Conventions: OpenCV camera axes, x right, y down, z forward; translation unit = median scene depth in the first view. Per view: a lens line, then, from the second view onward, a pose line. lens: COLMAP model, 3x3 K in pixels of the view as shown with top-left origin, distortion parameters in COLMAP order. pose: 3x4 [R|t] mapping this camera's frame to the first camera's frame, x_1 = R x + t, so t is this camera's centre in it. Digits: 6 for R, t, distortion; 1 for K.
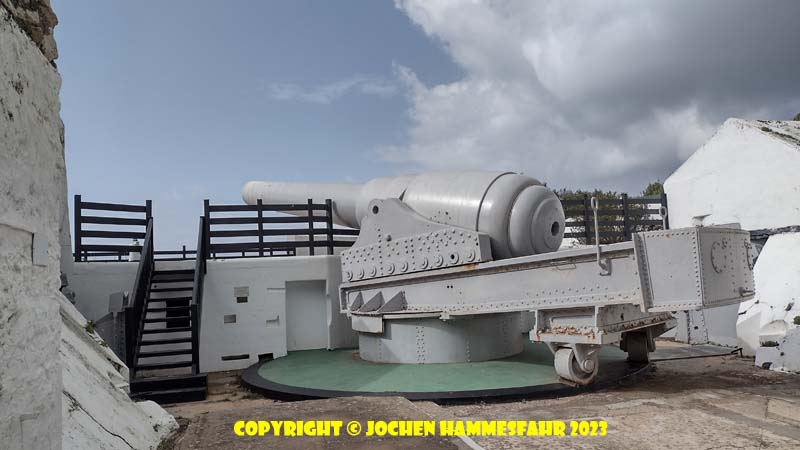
lens RADIAL K [[580.3, 0, 401.5], [0, 580.3, 245.7], [0, 0, 1]] dist [0.095120, -0.157858]
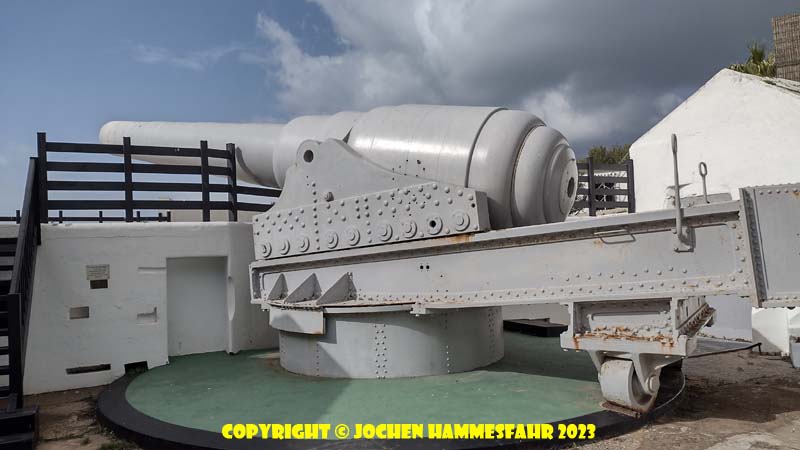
lens RADIAL K [[580.3, 0, 401.5], [0, 580.3, 245.7], [0, 0, 1]] dist [0.095120, -0.157858]
pose [[0.979089, 0.012041, 0.203075, -0.080708], [-0.019556, 0.999194, 0.035042, 0.020024], [-0.202489, -0.038280, 0.978536, 0.310340]]
